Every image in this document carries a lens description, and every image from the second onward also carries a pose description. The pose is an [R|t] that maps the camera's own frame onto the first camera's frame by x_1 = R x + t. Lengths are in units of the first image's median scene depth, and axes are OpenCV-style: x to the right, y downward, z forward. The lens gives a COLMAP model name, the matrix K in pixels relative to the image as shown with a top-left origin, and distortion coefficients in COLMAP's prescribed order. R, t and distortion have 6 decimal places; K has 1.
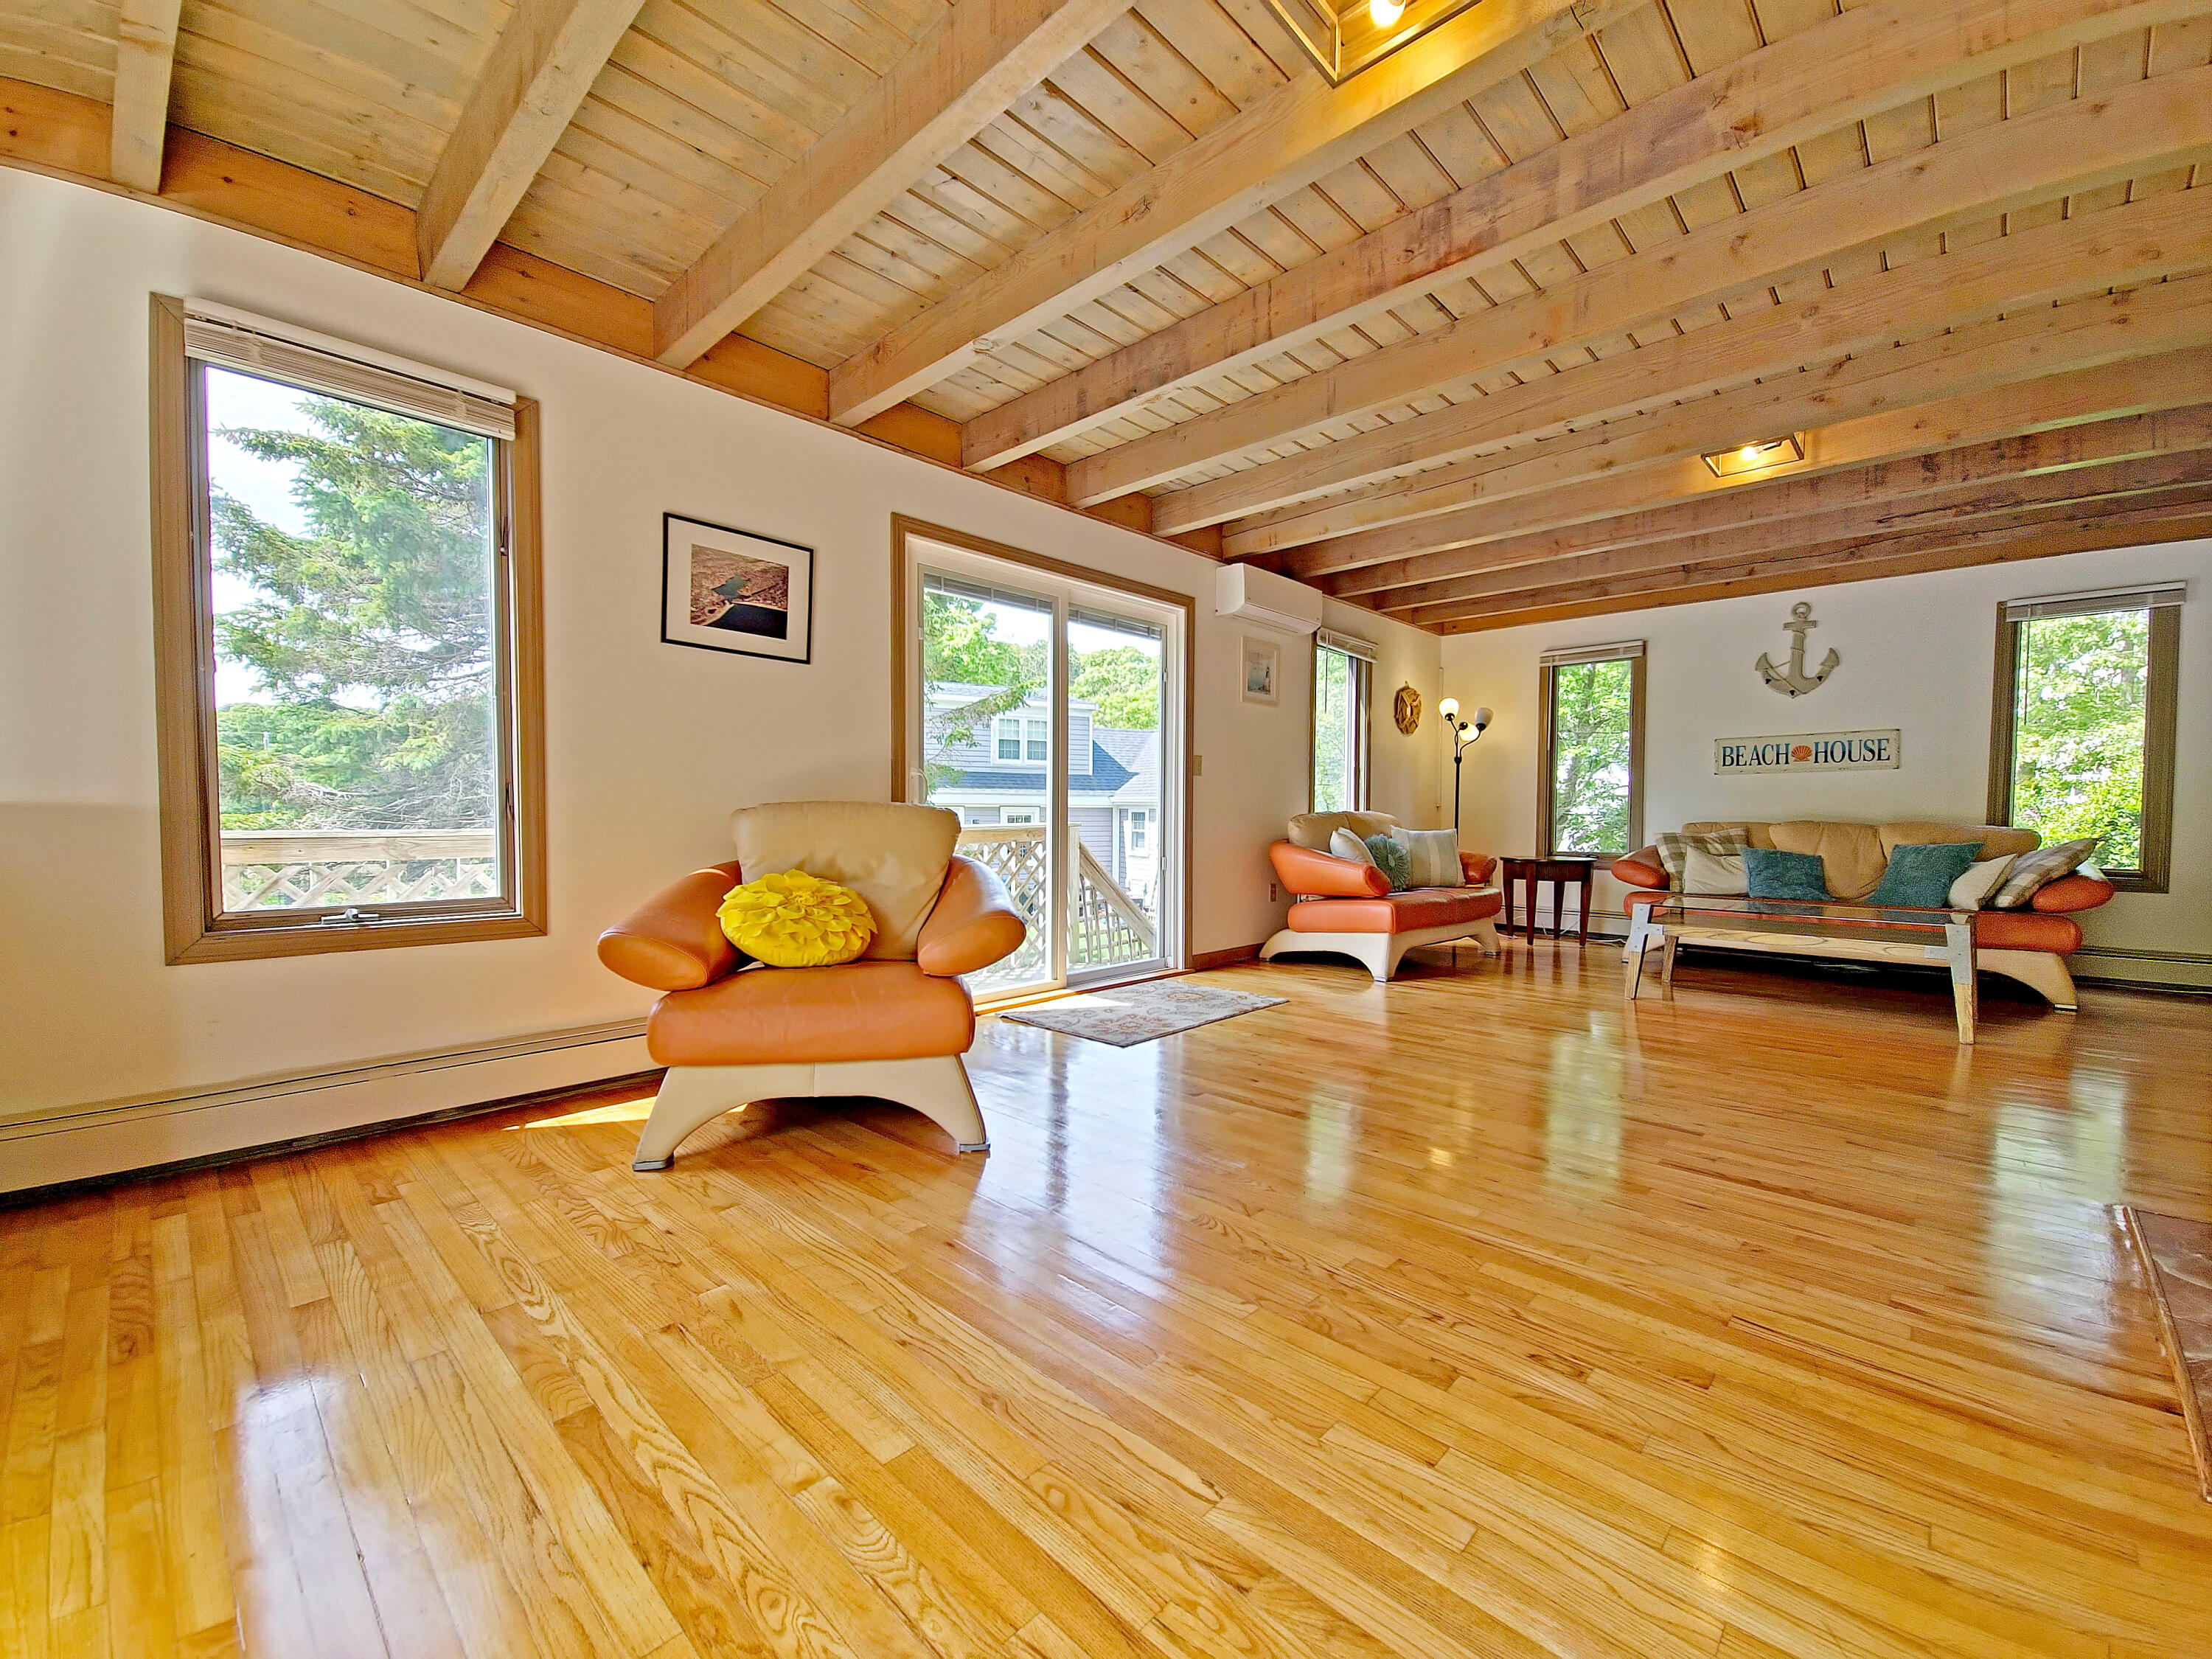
lens RADIAL K [[906.0, 0, 1113.6], [0, 906.0, 839.8], [0, 0, 1]] dist [0.006448, -0.006964]
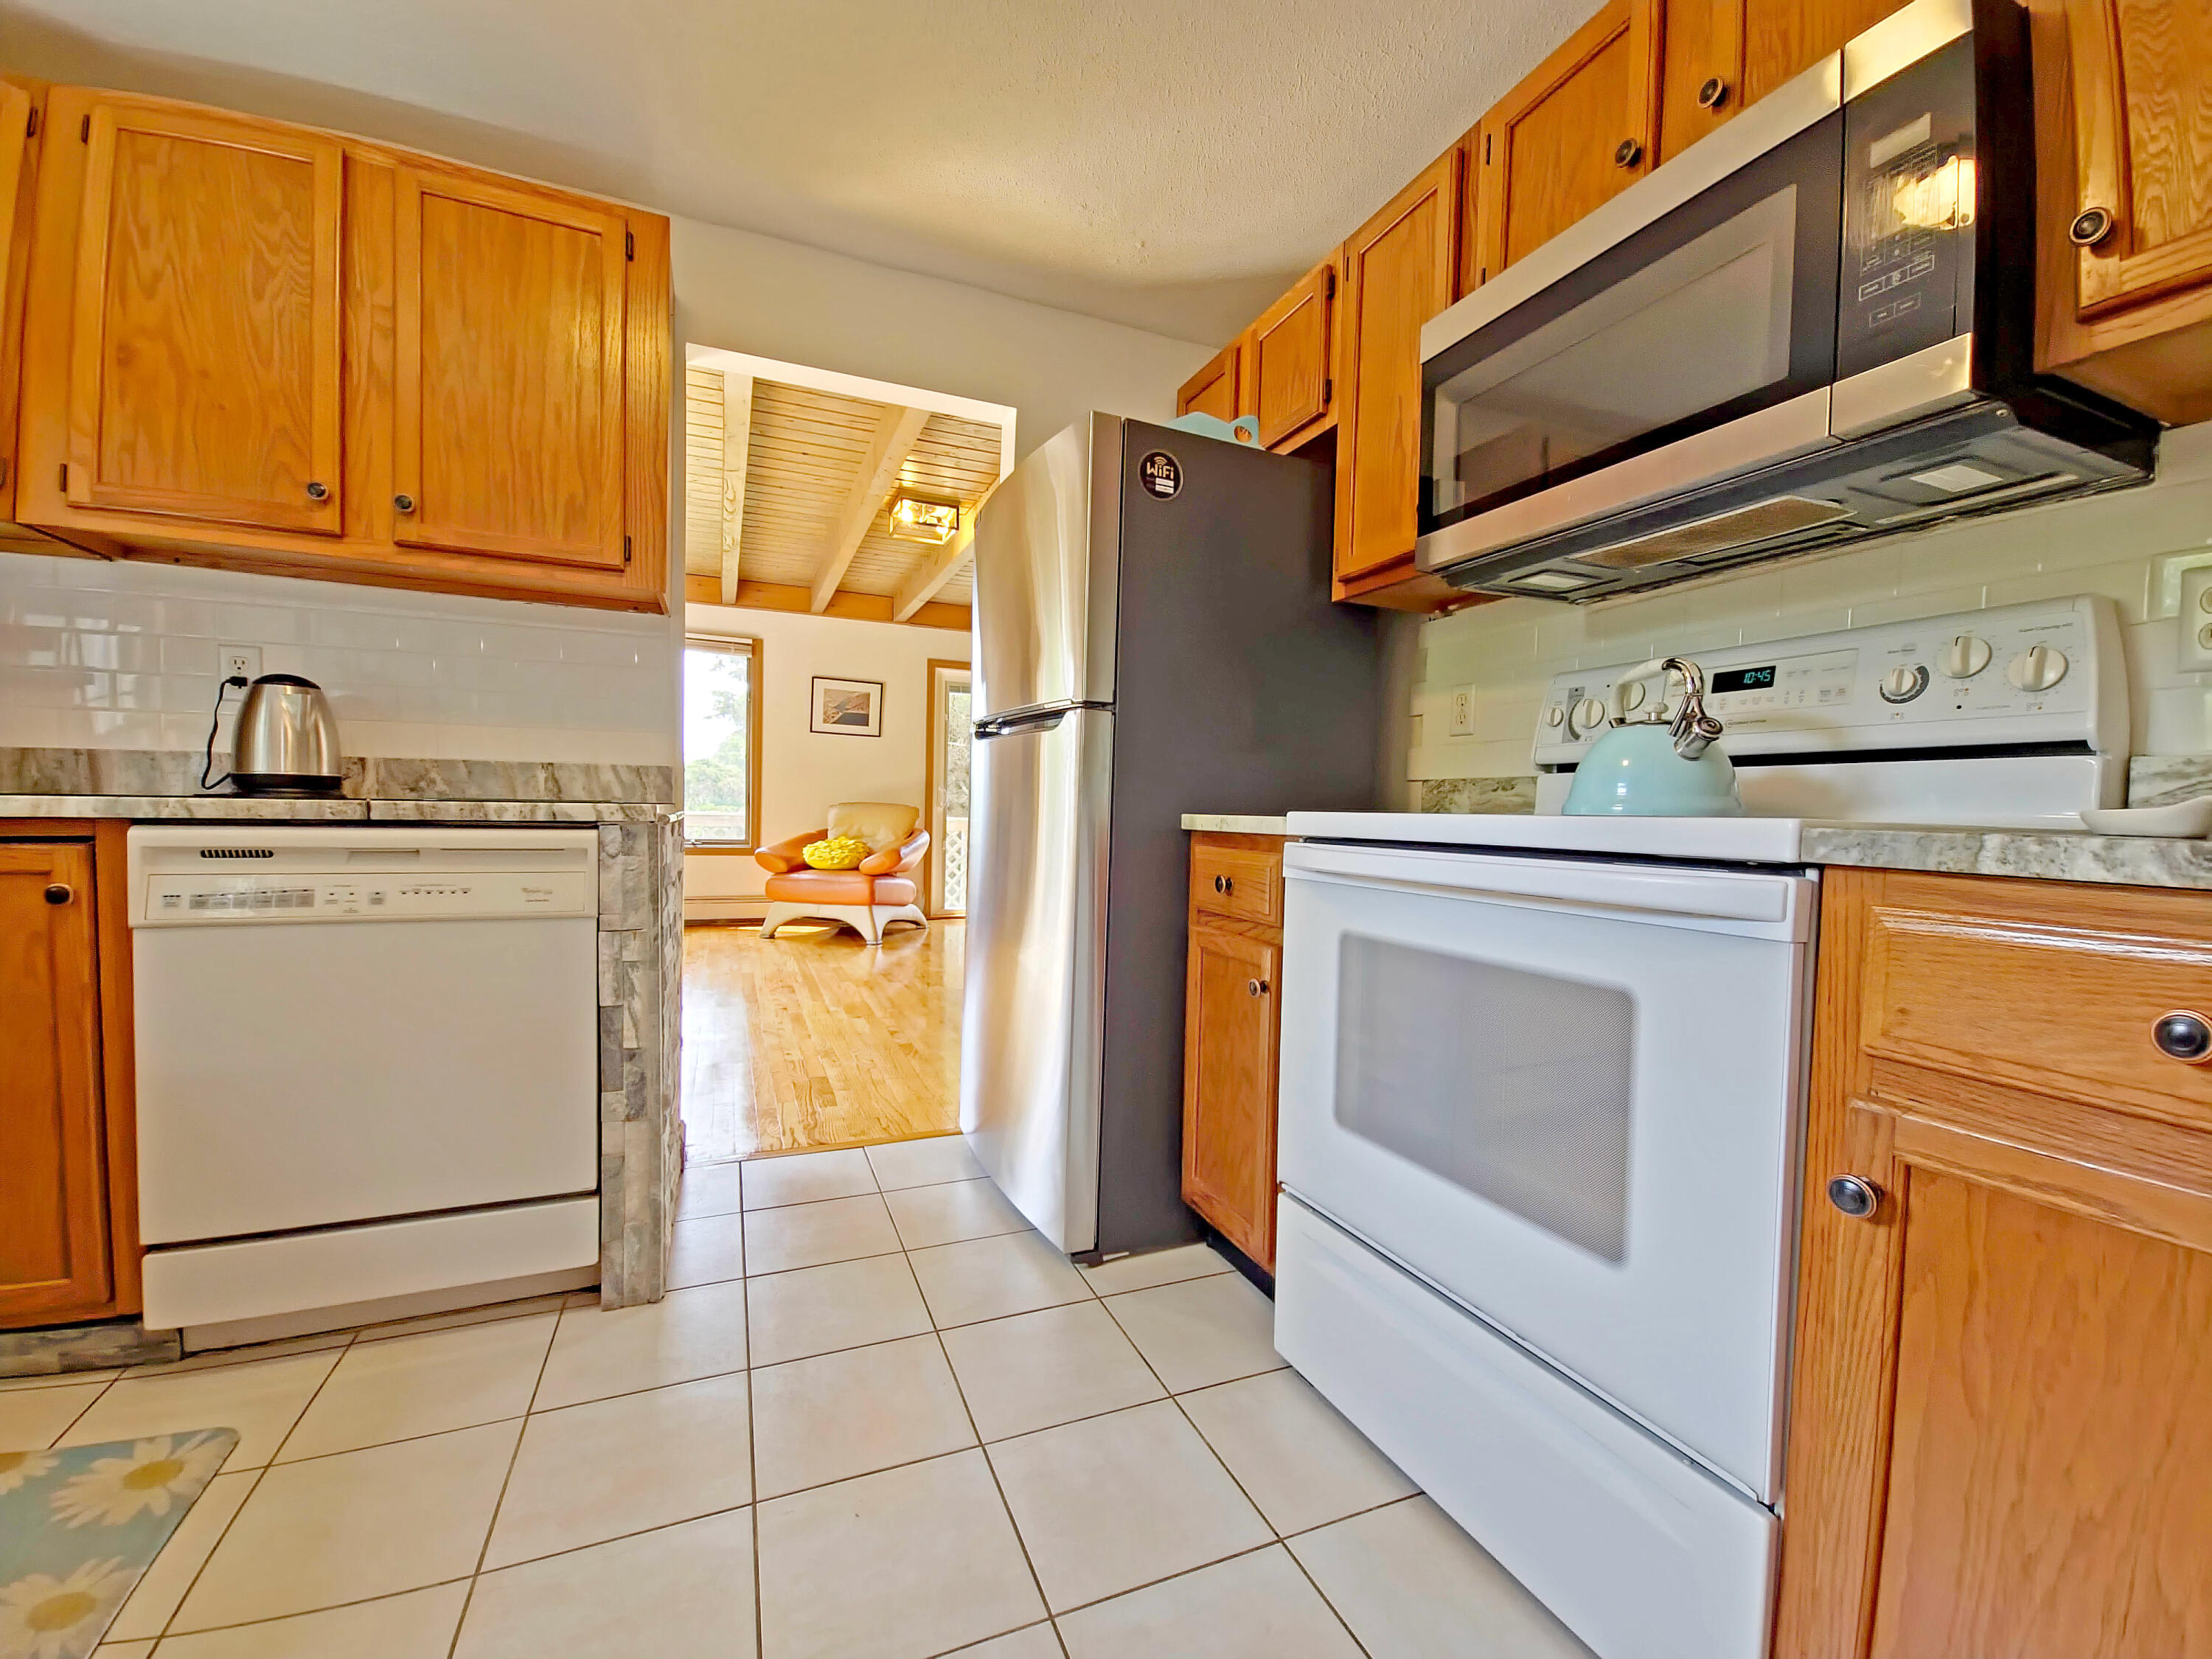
lens RADIAL K [[906.0, 0, 1118.9], [0, 906.0, 845.1], [0, 0, 1]] dist [0.006448, -0.006964]
pose [[0.920049, 0.030320, -0.390629, 1.053956], [-0.031338, 0.999502, 0.003769, 0.031796], [0.390549, 0.008773, 0.920541, -0.751938]]
